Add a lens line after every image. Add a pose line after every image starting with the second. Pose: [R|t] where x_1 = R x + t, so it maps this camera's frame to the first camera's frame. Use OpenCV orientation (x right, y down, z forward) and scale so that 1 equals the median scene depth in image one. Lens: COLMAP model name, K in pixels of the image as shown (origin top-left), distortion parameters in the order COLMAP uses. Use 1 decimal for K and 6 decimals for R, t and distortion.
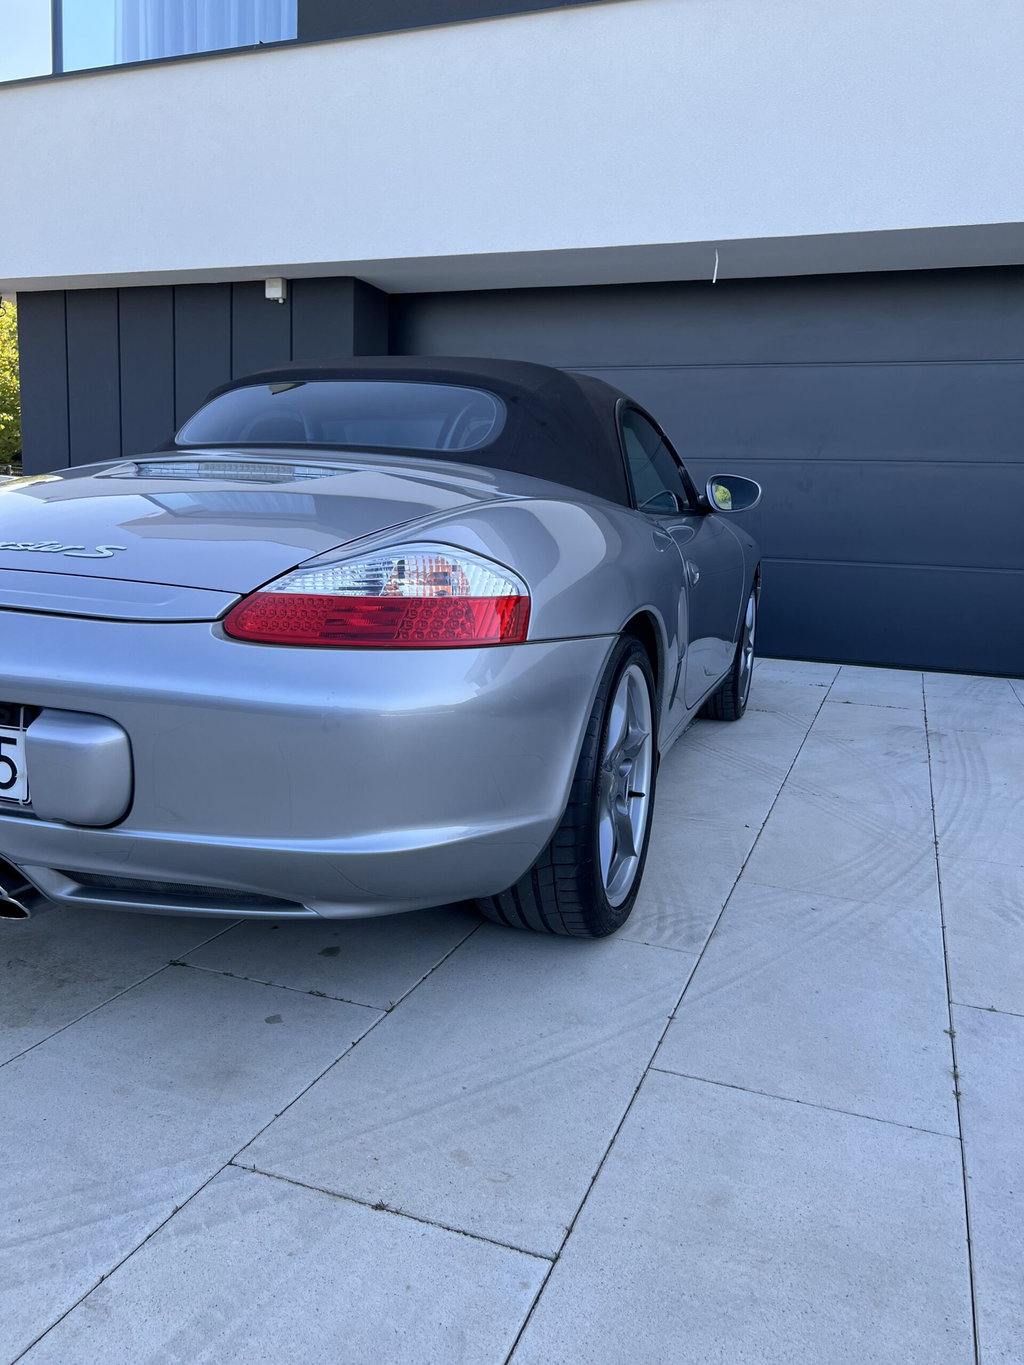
lens RADIAL K [[1045.7, 0, 510.8], [0, 1045.7, 663.7], [0, 0, 1]] dist [0.053007, -0.064205]
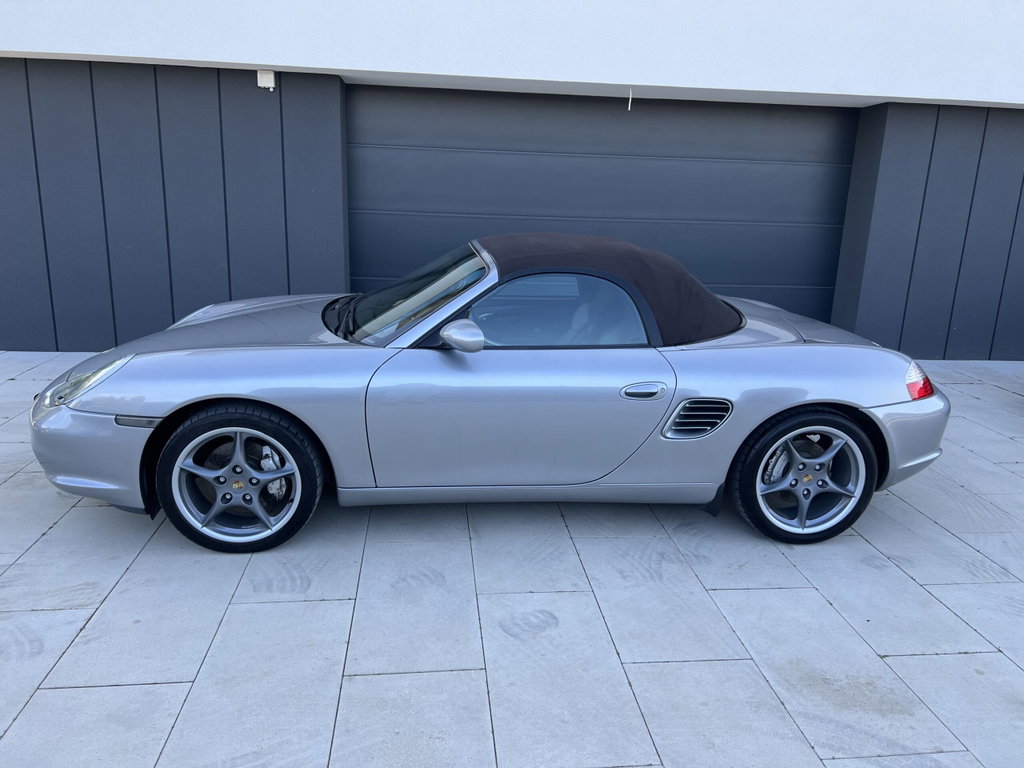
lens RADIAL K [[788.1, 0, 514.3], [0, 788.1, 380.3], [0, 0, 1]] dist [0.055246, -0.061907]
pose [[0.884824, -0.122095, 0.449643, -1.263010], [0.064579, 0.987877, 0.141166, -0.374161], [-0.461427, -0.095869, 0.881983, 0.098014]]
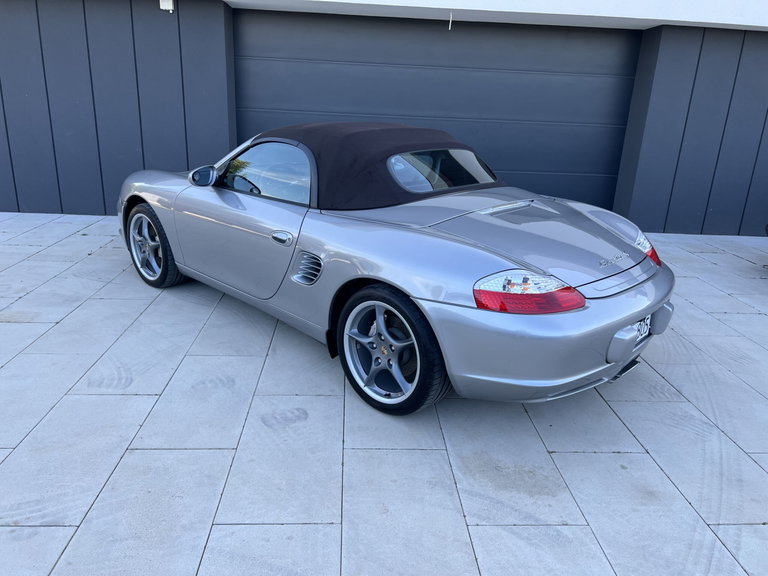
lens RADIAL K [[591.8, 0, 384.0], [0, 591.8, 288.0], [0, 0, 1]] dist [0.053954, -0.061313]
pose [[0.911203, -0.126066, 0.392195, -0.986988], [0.048652, 0.978295, 0.201425, -0.316406], [-0.409075, -0.164458, 0.897558, 0.008882]]
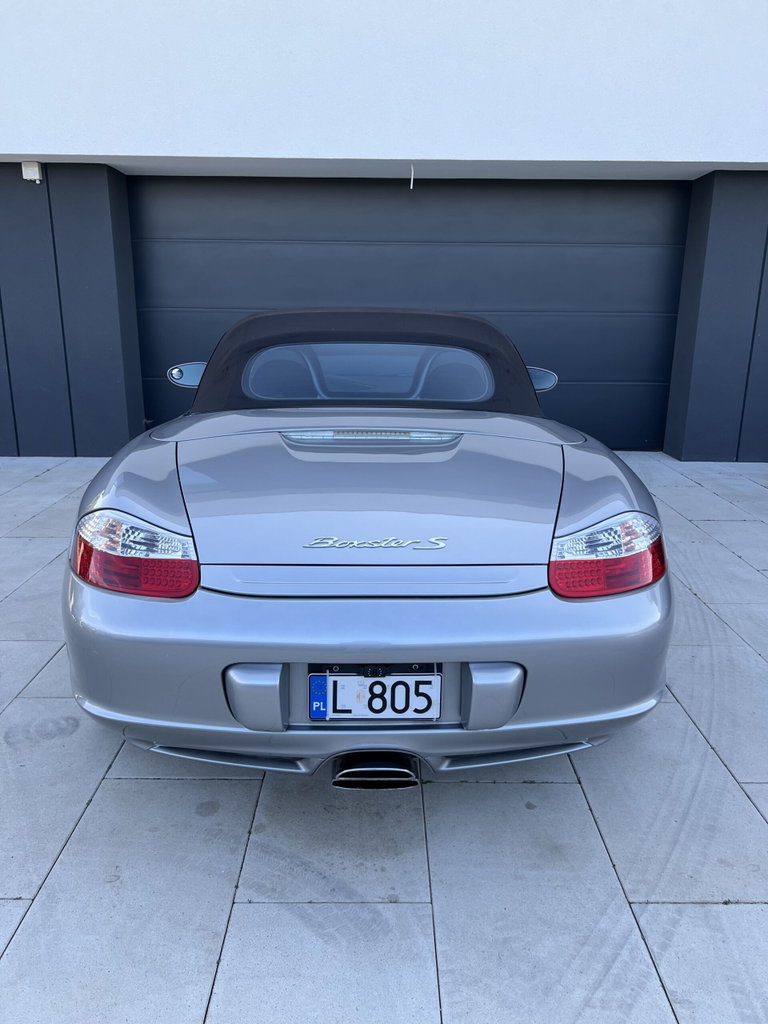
lens RADIAL K [[788.1, 0, 386.1], [0, 788.1, 511.7], [0, 0, 1]] dist [0.055246, -0.061907]
pose [[0.930828, -0.123344, 0.344014, -0.621347], [0.077820, 0.986632, 0.143186, -0.235554], [-0.357076, -0.106510, 0.927983, -0.006405]]
